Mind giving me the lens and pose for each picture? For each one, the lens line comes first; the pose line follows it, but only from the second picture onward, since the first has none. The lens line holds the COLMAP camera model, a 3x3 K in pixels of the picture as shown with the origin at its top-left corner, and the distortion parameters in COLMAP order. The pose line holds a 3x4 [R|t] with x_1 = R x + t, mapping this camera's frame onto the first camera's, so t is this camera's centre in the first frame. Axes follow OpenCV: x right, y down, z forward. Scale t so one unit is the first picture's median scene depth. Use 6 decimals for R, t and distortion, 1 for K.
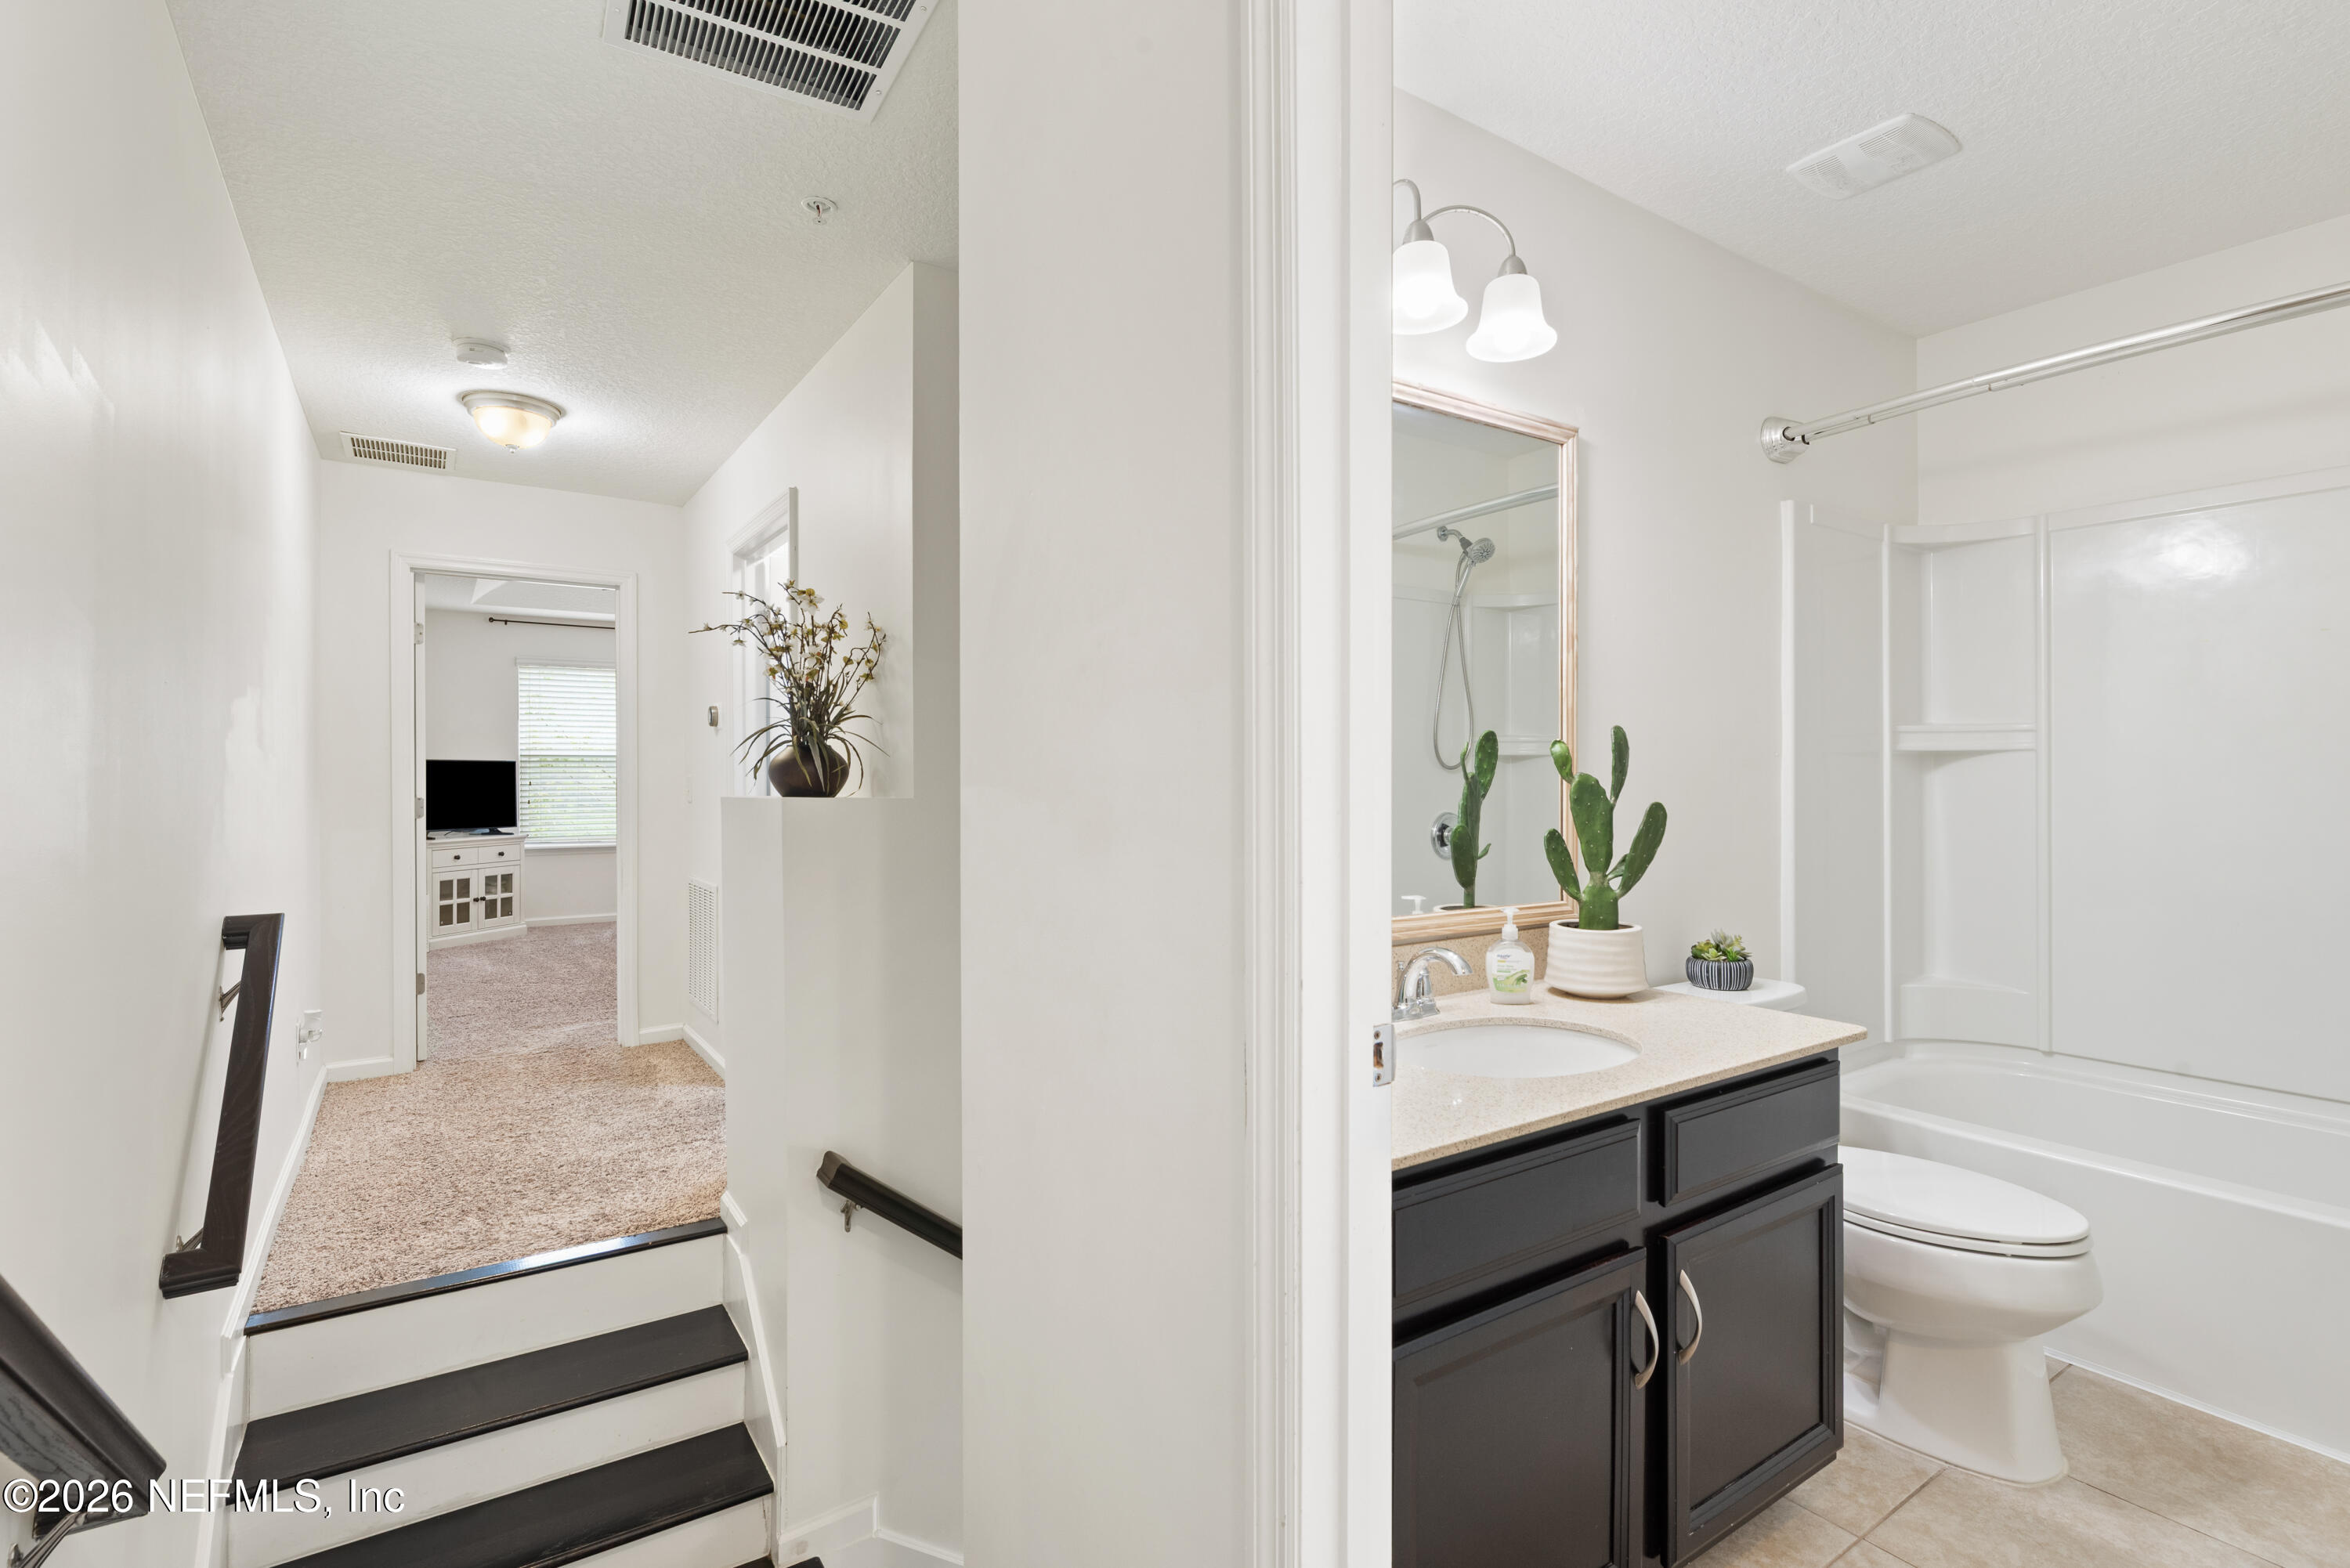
lens RADIAL K [[1116.4, 0, 1178.8], [0, 1116.4, 767.5], [0, 0, 1]] dist [0.002976, -0.001351]
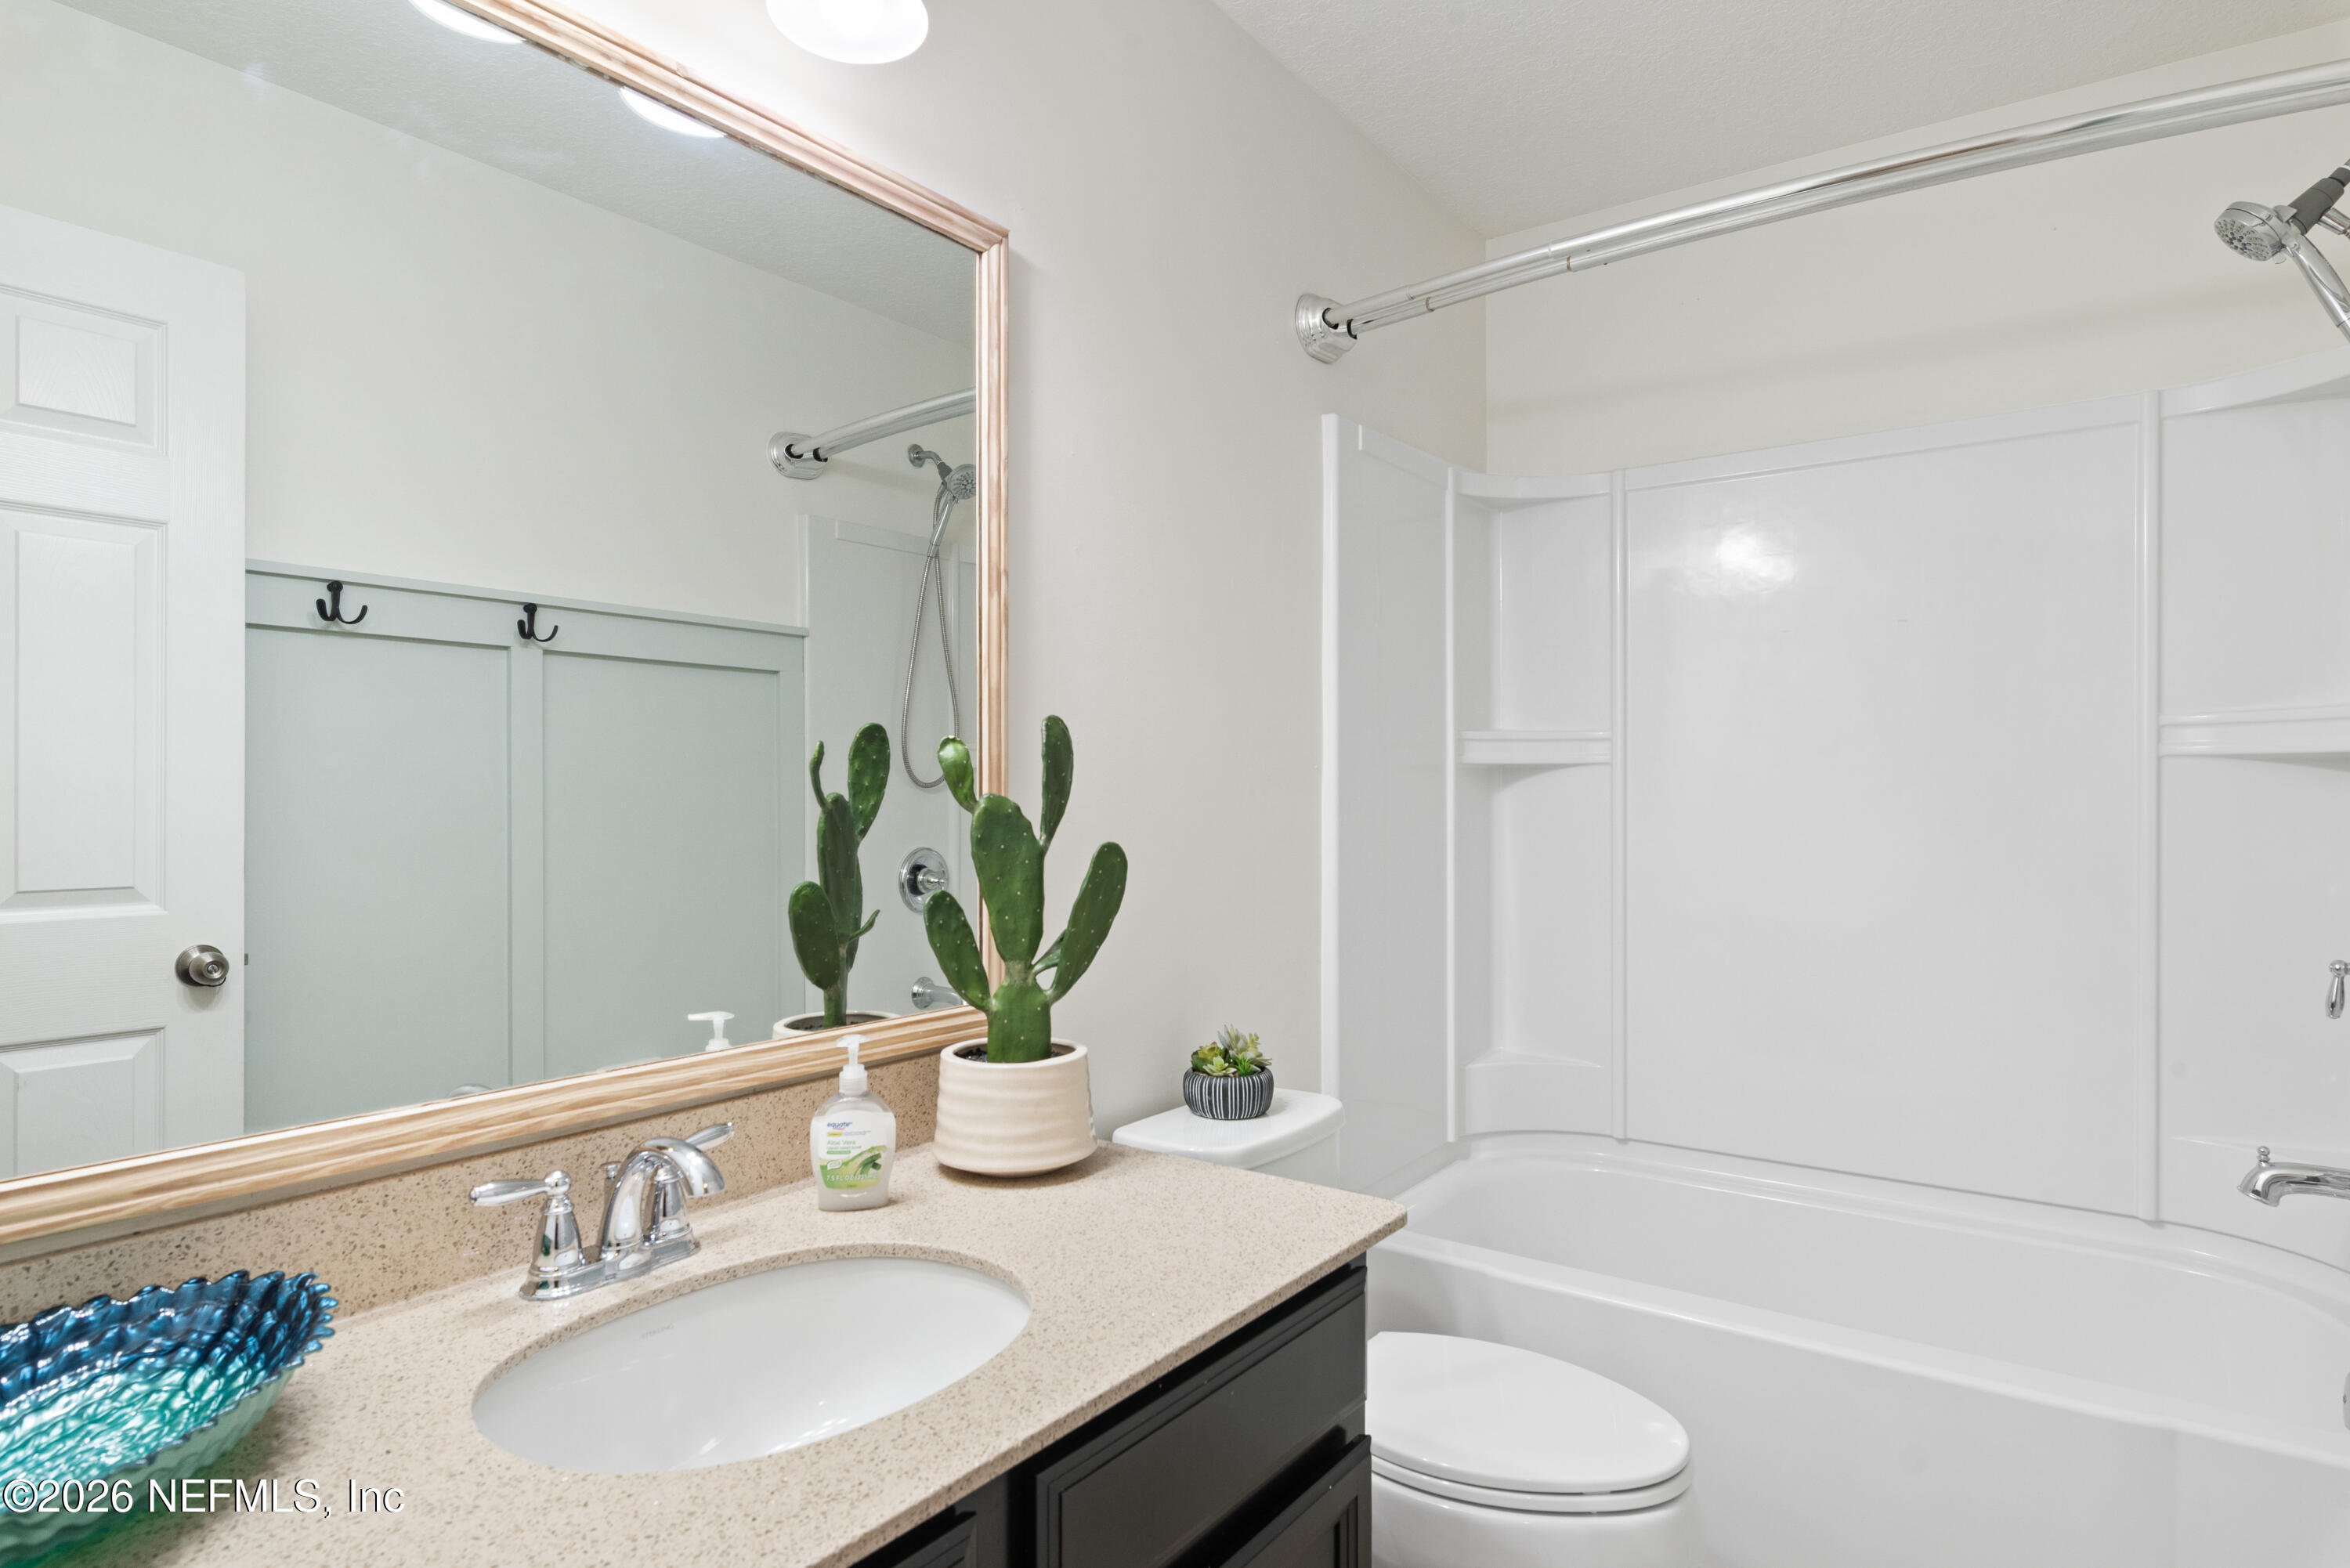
lens RADIAL K [[1297.2, 0, 1181.7], [0, 1297.2, 789.4], [0, 0, 1]] dist [-0.001059, 0.007607]
pose [[0.939343, 0.000306, 0.342980, 0.197223], [-0.001629, 0.999992, 0.003569, -0.000255], [-0.342977, -0.003911, 0.939336, 0.289093]]
